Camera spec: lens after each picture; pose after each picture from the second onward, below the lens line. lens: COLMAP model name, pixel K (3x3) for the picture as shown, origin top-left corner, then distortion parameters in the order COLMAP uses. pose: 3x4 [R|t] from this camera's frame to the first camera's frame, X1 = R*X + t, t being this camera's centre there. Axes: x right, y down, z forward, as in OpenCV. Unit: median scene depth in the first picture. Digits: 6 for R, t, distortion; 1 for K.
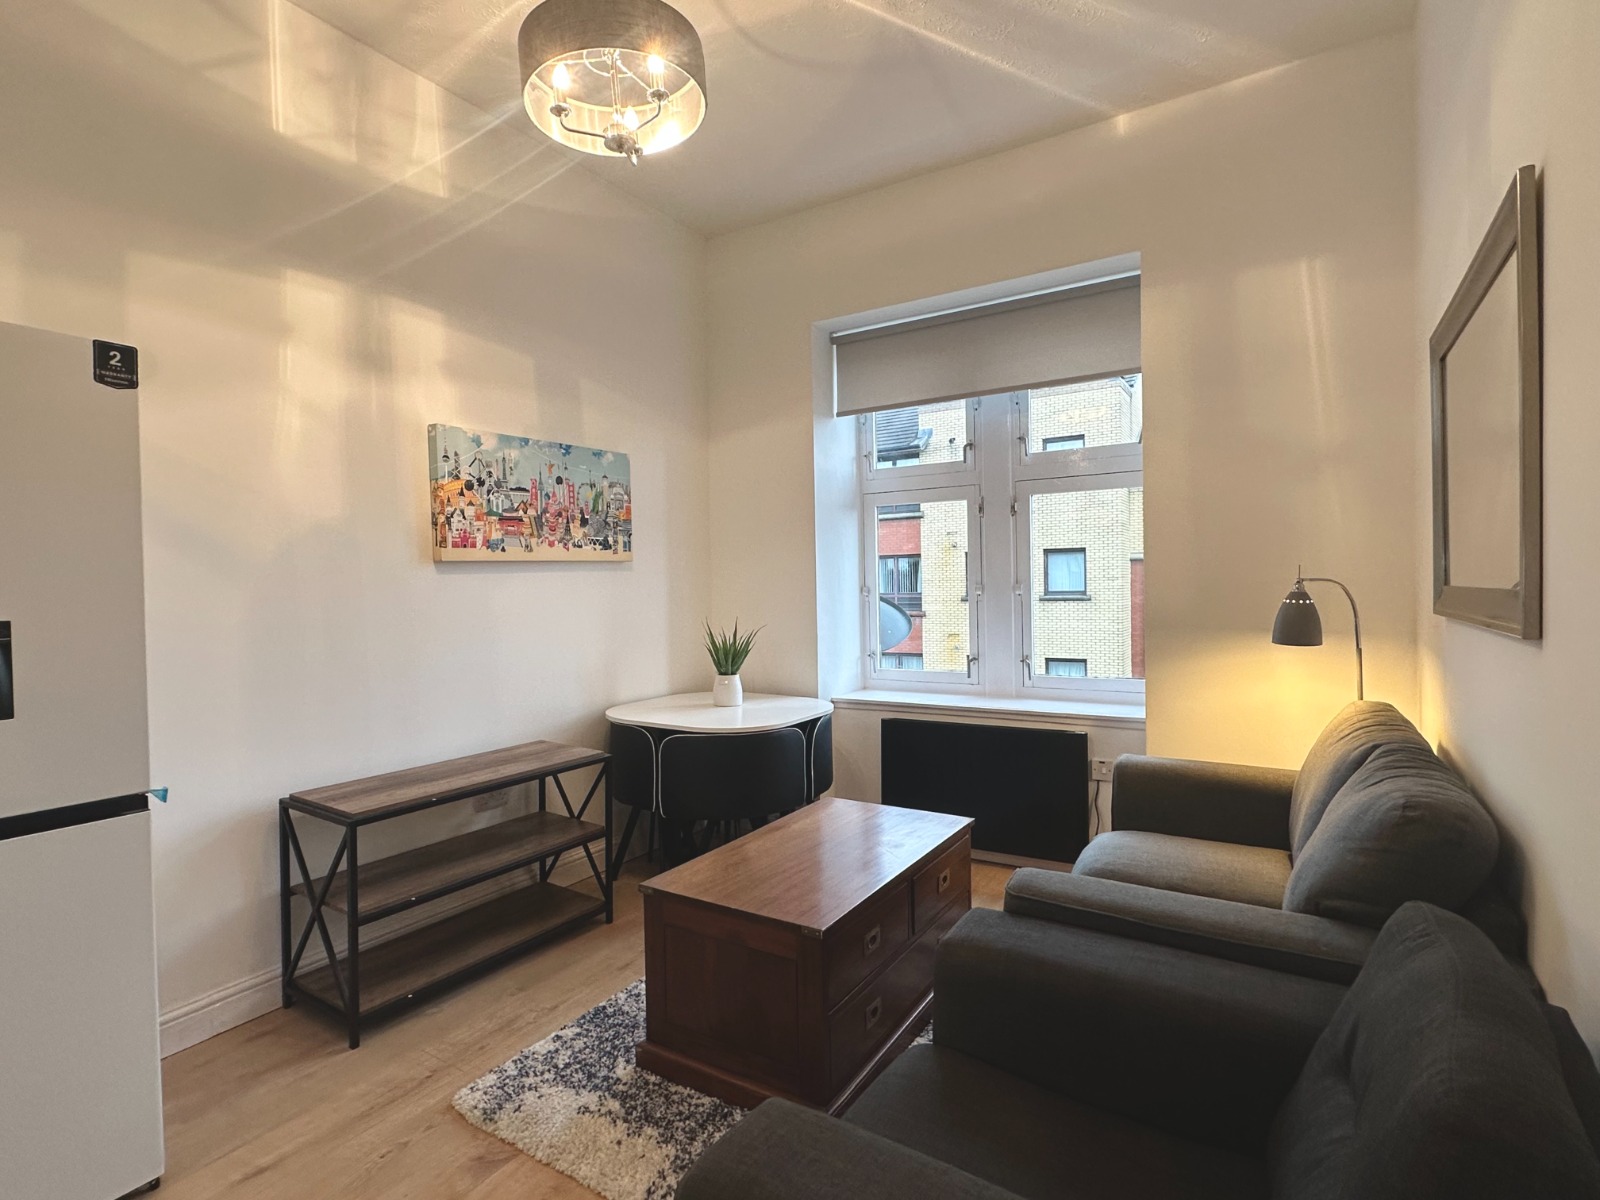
lens RADIAL K [[806.1, 0, 799.7], [0, 806.1, 594.3], [0, 0, 1]] dist [-0.000748, 0.000502]
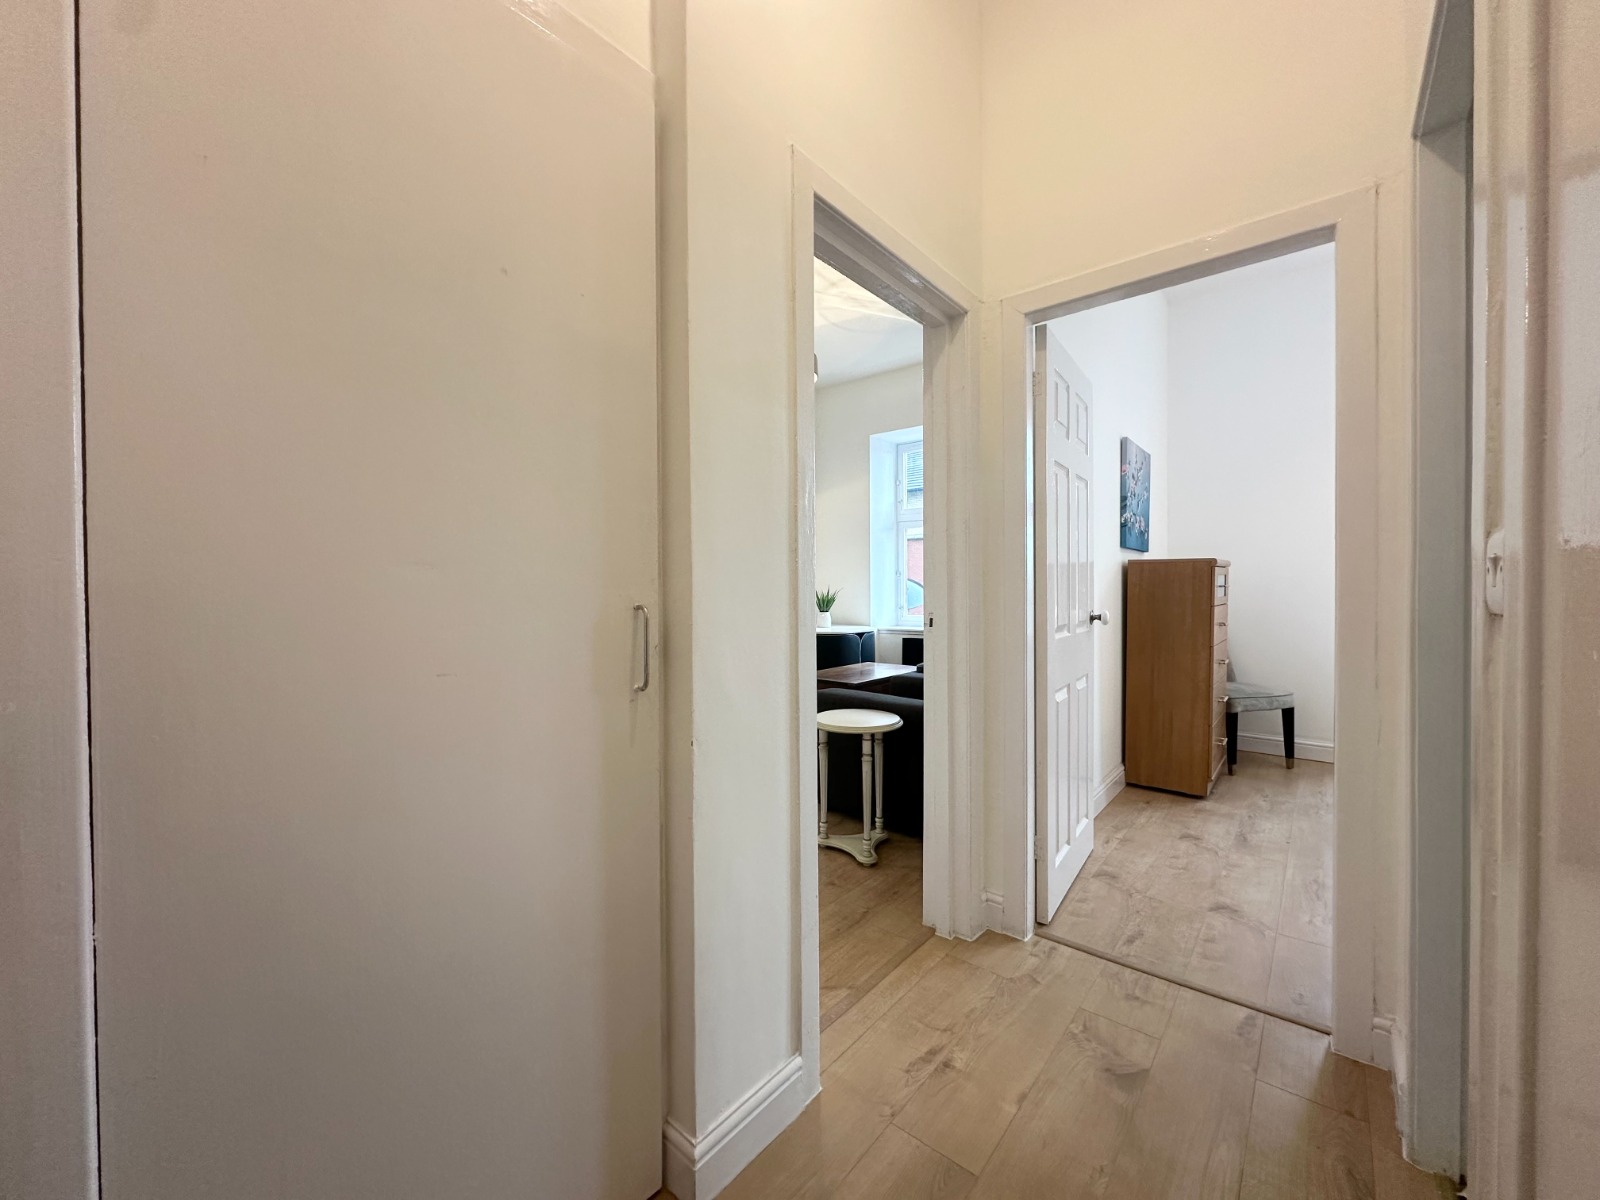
lens RADIAL K [[636.5, 0, 799.5], [0, 636.5, 597.3], [0, 0, 1]] dist [-0.001845, -0.000023]
pose [[0.988902, 0.017598, -0.147522, 0.083150], [-0.018432, 0.999821, -0.004288, 0.070051], [0.147420, 0.006960, 0.989050, -0.573791]]
